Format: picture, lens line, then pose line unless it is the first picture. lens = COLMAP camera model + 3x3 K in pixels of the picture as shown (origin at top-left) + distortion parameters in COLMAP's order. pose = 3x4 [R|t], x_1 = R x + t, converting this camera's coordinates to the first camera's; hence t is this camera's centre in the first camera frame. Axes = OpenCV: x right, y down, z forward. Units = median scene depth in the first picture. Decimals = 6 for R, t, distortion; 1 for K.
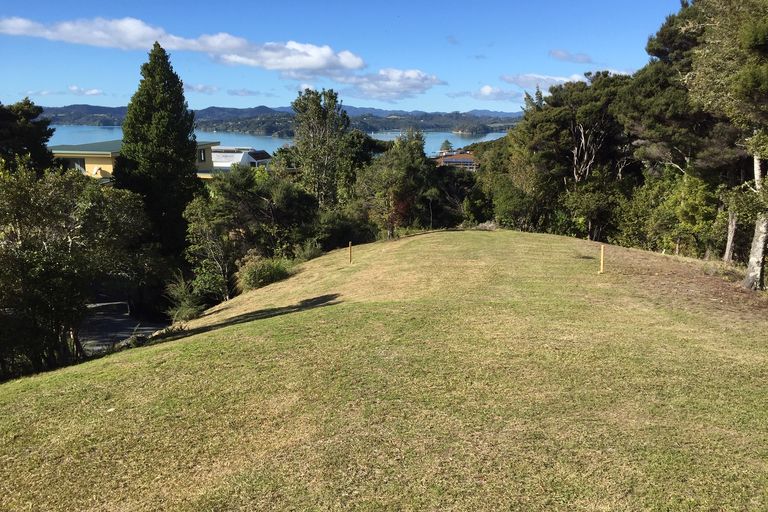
lens RADIAL K [[612.7, 0, 399.0], [0, 612.7, 270.4], [0, 0, 1]] dist [0.042785, -0.060018]
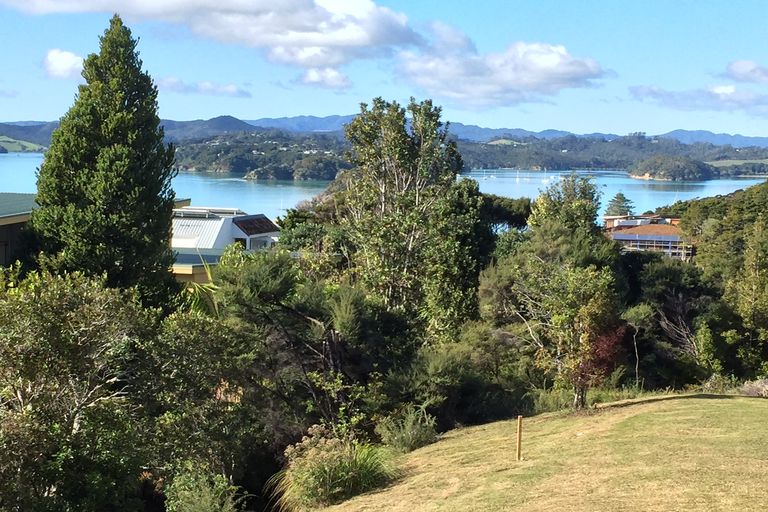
lens RADIAL K [[1352.9, 0, 411.5], [0, 1352.9, 239.9], [0, 0, 1]] dist [0.024419, 0.000000]
pose [[0.997022, 0.019201, -0.074691, -0.057633], [-0.031732, 0.984865, -0.170391, 0.001832], [0.070288, 0.172254, 0.982542, -0.069535]]
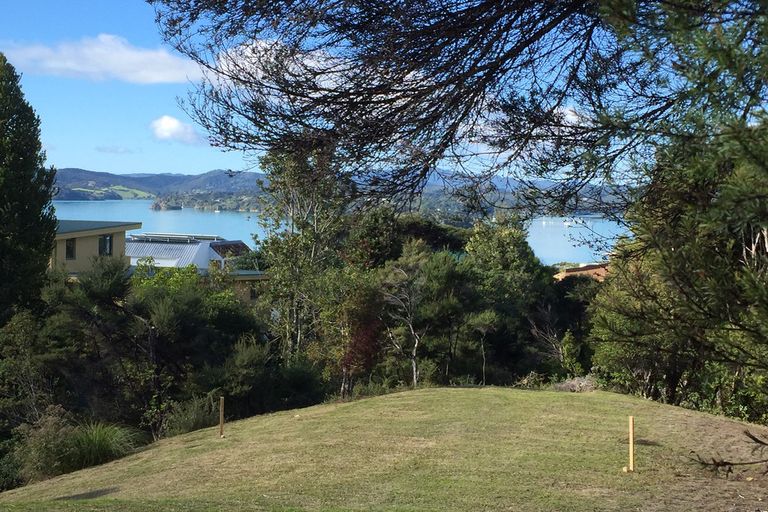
lens RADIAL K [[1131.1, 0, 401.6], [0, 1131.1, 256.7], [0, 0, 1]] dist [0.070125, 0.000000]
pose [[0.992182, 0.022212, -0.122805, 0.130470], [-0.044561, 0.982220, -0.182368, 0.005068], [0.116571, 0.186414, 0.975531, 0.010300]]
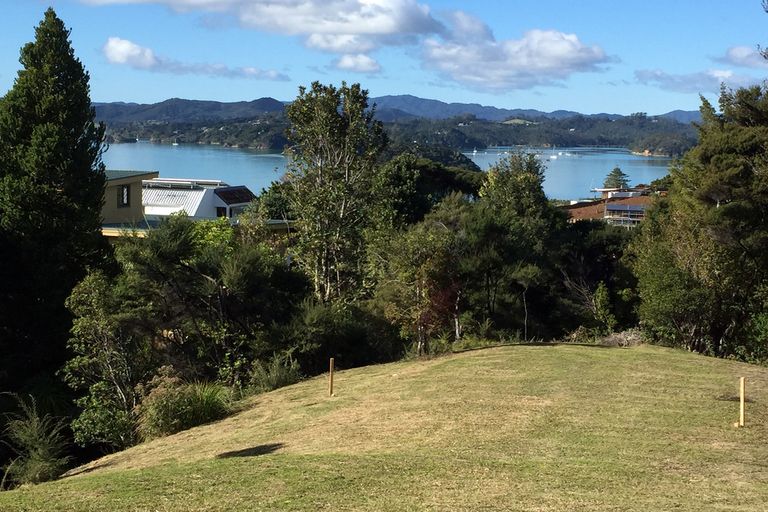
lens RADIAL K [[1218.3, 0, 418.4], [0, 1218.3, 244.4], [0, 0, 1]] dist [0.030957, 0.000000]
pose [[0.995954, 0.024465, -0.086471, 0.063933], [-0.036618, 0.989206, -0.141880, 0.004621], [0.082066, 0.144472, 0.986100, -0.089230]]
